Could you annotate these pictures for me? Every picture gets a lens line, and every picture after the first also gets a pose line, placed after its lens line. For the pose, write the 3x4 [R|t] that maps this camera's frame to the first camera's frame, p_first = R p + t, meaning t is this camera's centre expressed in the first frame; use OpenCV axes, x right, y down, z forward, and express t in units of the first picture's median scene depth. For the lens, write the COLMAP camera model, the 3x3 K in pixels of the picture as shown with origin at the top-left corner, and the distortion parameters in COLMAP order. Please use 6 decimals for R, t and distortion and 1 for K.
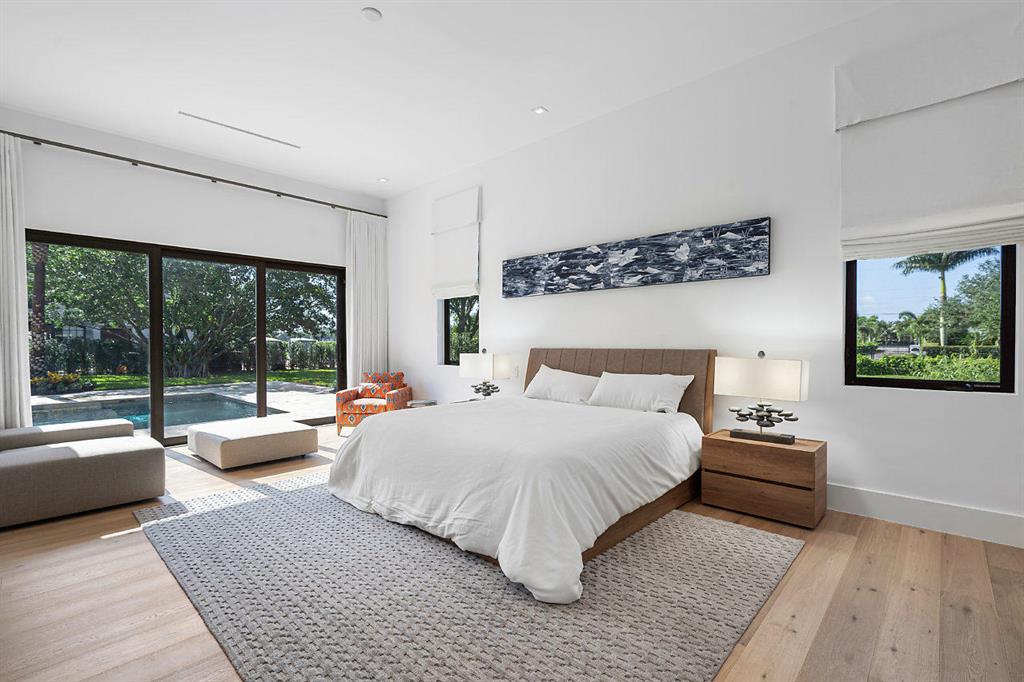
lens RADIAL K [[463.5, 0, 512.4], [0, 463.5, 346.9], [0, 0, 1]] dist [0.001510, -0.000075]
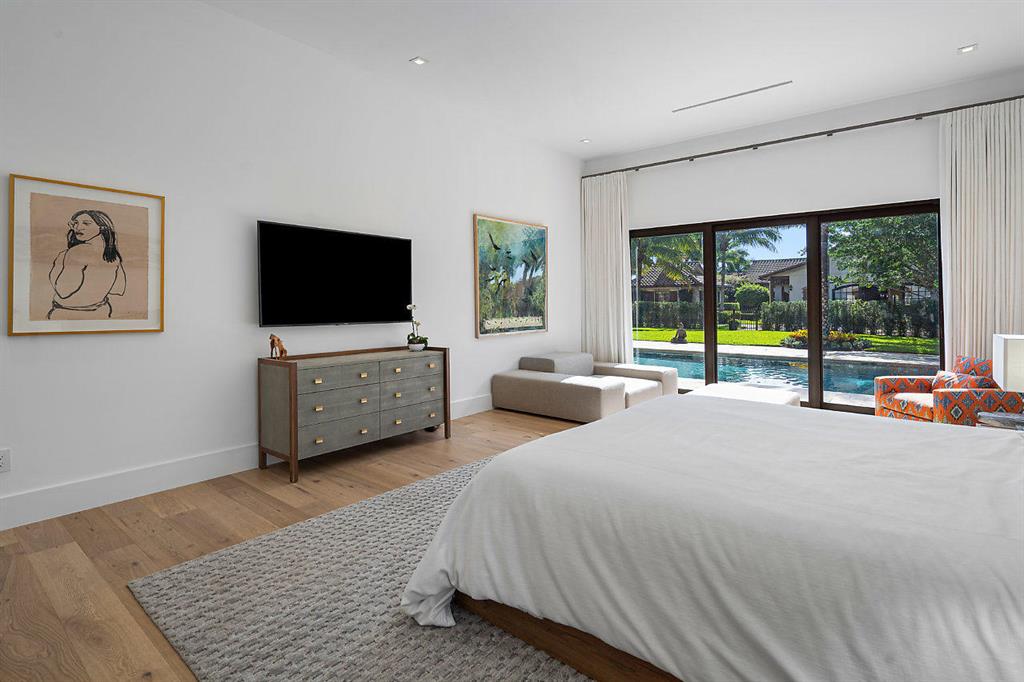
lens RADIAL K [[492.8, 0, 521.1], [0, 492.8, 298.3], [0, 0, 1]] dist [0.000960, 0.000311]
pose [[0.081807, -0.007136, -0.996623, 0.358476], [-0.012925, 0.999883, -0.008220, -0.012969], [0.996564, 0.013554, 0.081705, 0.377235]]
